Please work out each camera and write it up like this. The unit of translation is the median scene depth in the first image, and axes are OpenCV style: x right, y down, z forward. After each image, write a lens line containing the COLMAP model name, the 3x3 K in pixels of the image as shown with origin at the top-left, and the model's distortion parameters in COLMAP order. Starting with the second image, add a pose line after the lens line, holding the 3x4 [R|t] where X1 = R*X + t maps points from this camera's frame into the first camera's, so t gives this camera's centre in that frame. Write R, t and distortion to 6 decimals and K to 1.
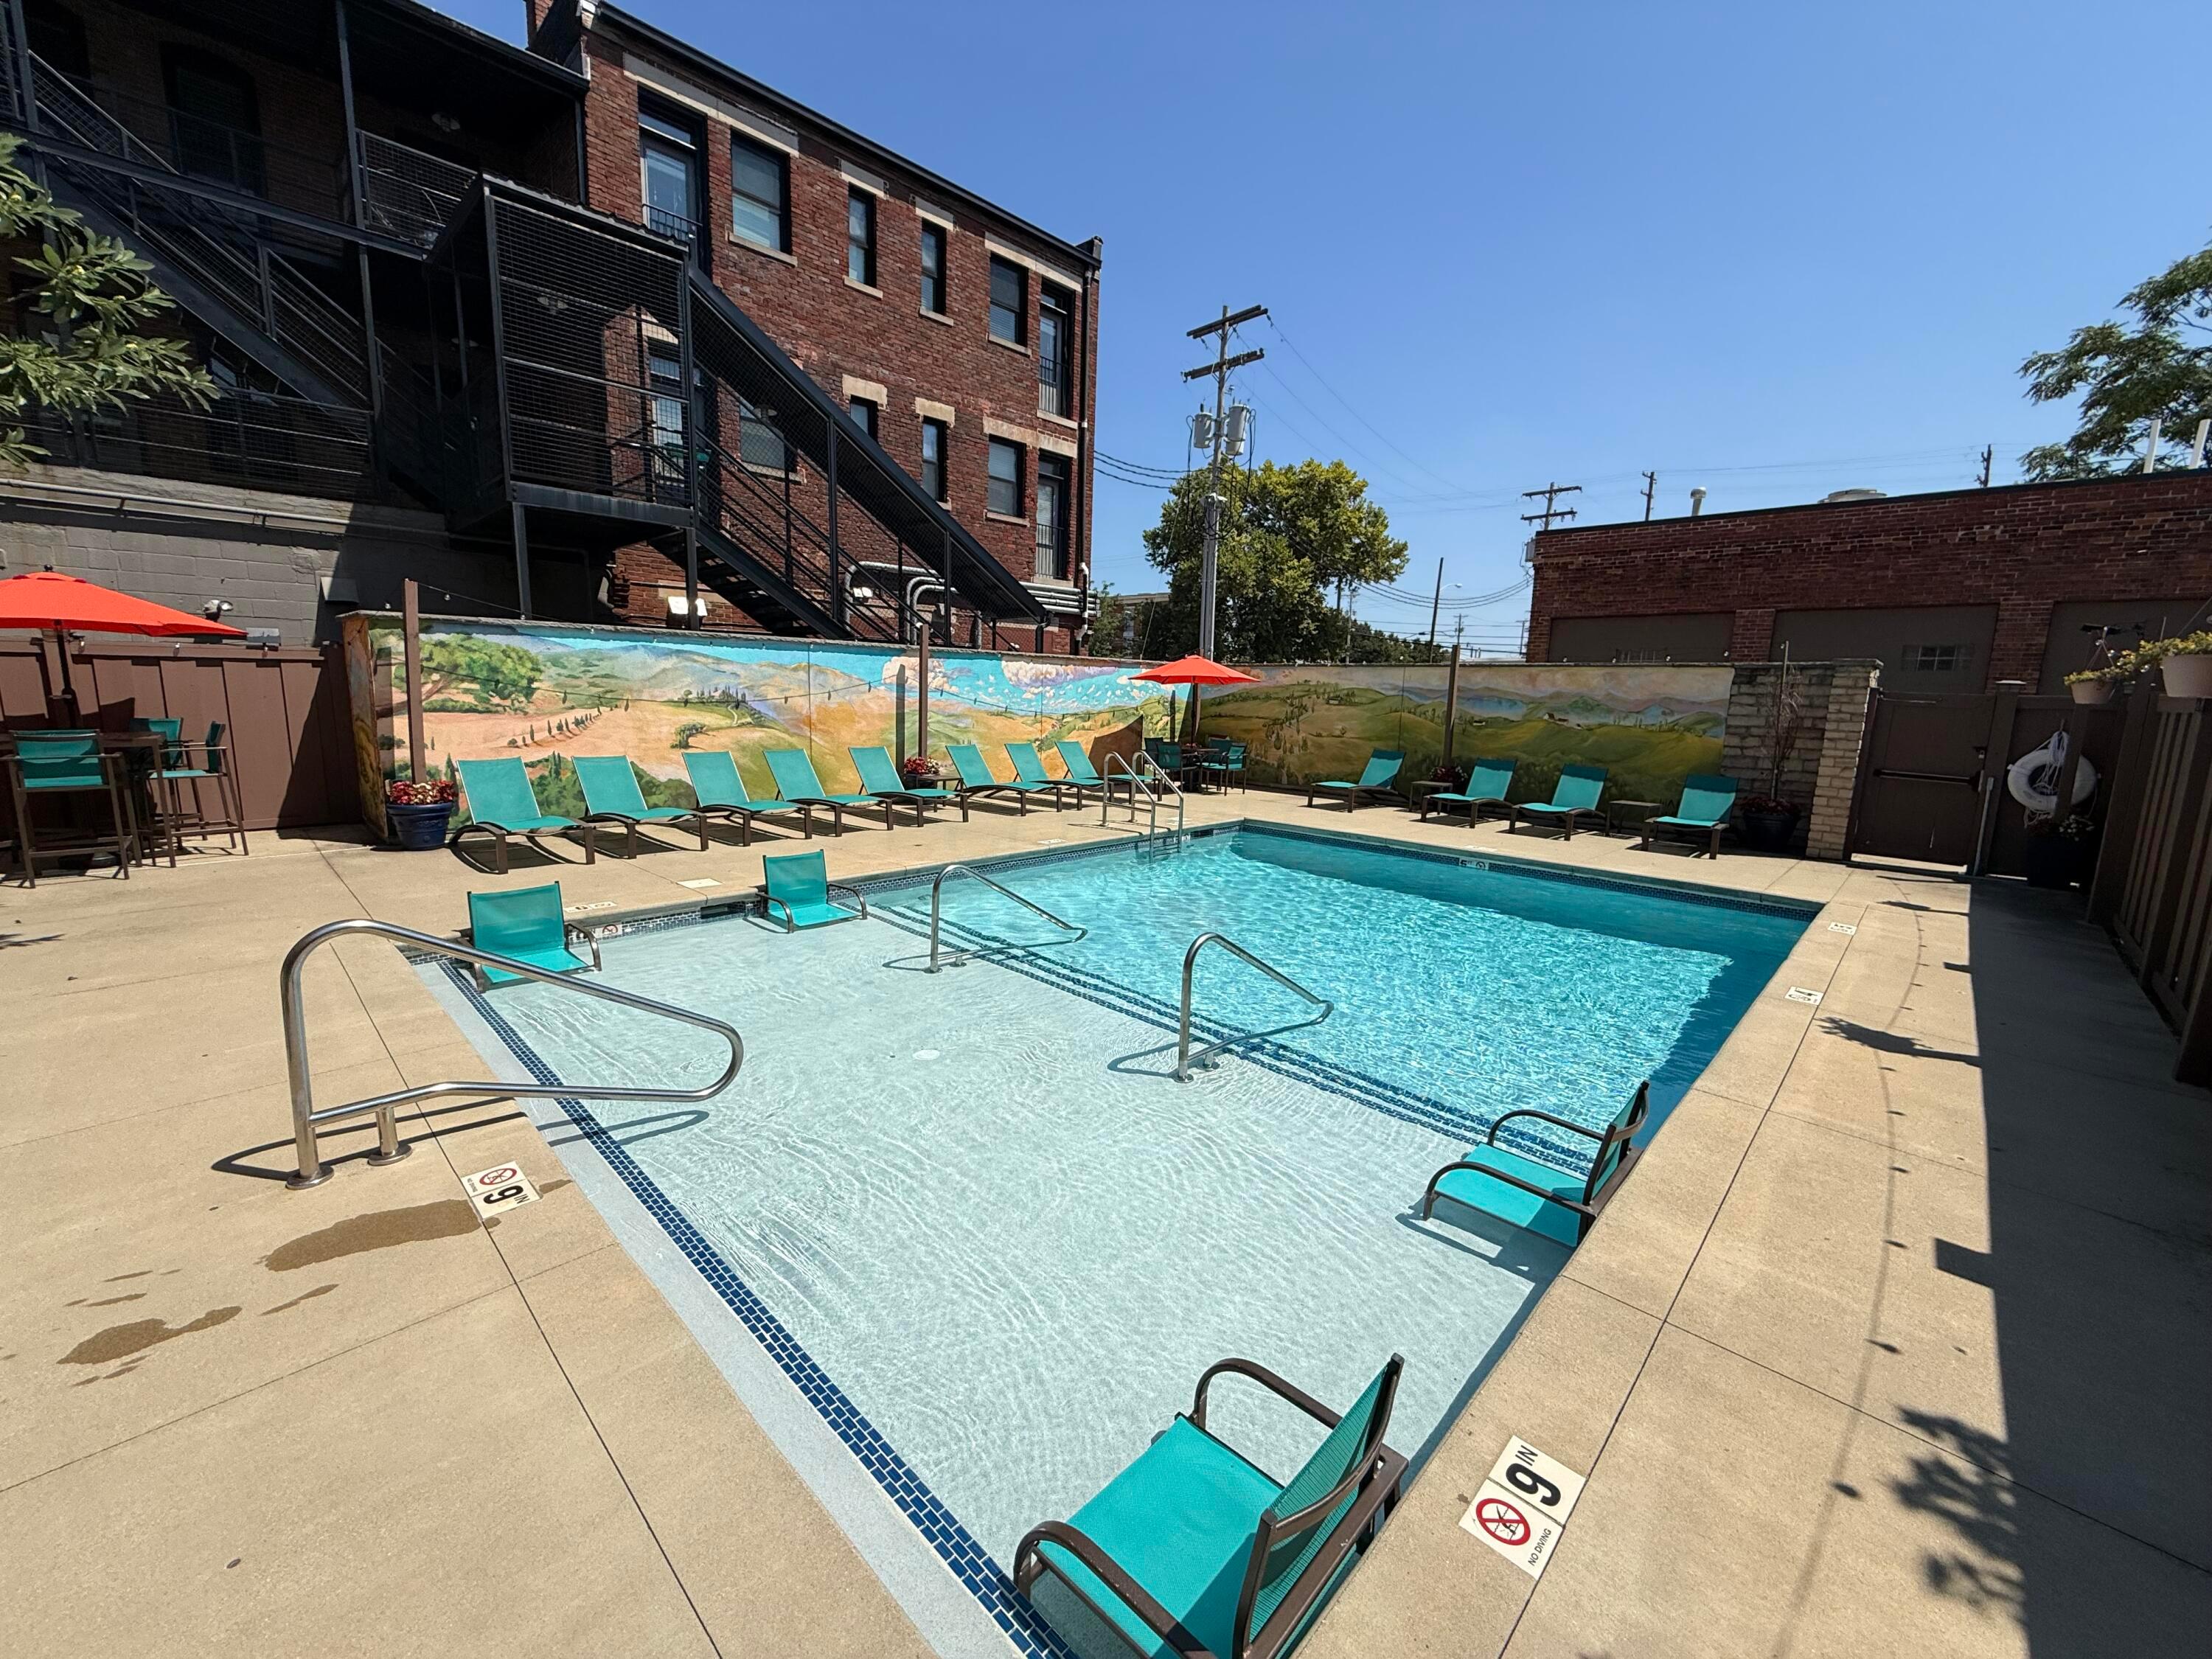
lens RADIAL K [[878.1, 0, 1095.2], [0, 878.1, 835.3], [0, 0, 1]] dist [0.000044, -0.000770]
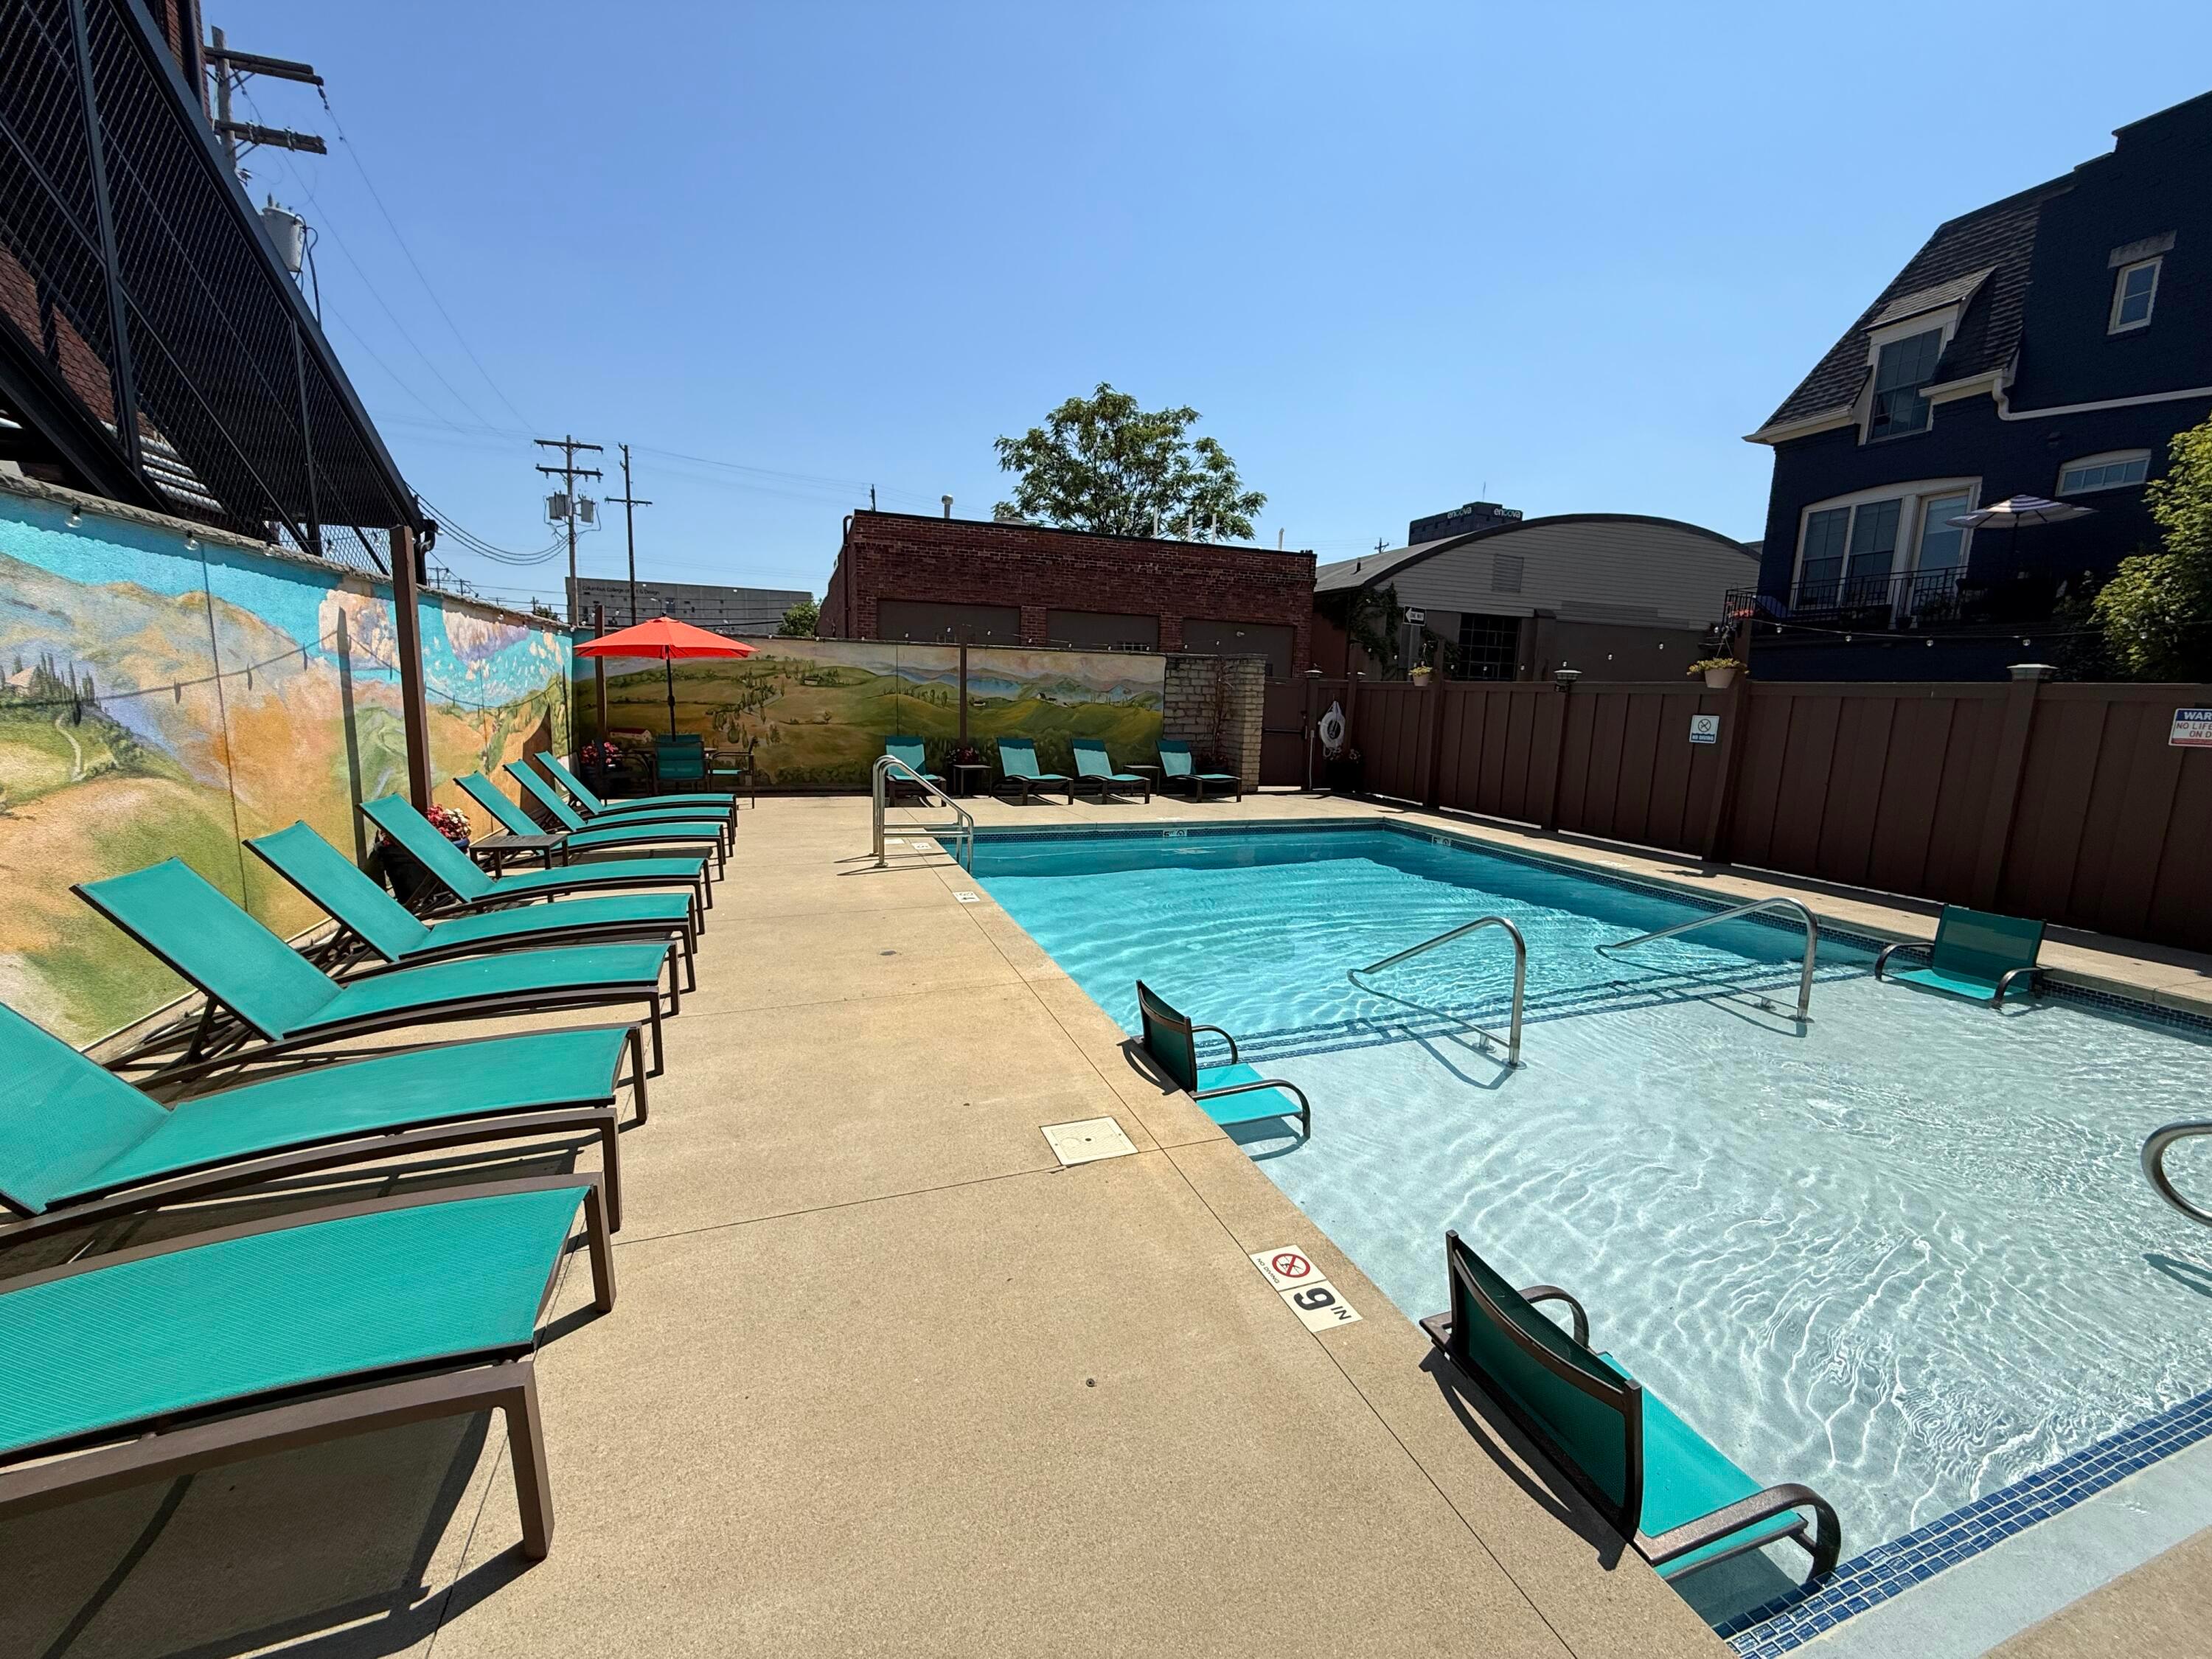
lens RADIAL K [[878.1, 0, 1112.3], [0, 878.1, 828.9], [0, 0, 1]] dist [0.000044, -0.000770]
pose [[0.433537, -0.153194, 0.888019, -0.429330], [0.130499, 0.985729, 0.106339, -0.074441], [-0.891636, 0.069784, 0.447342, 0.426968]]
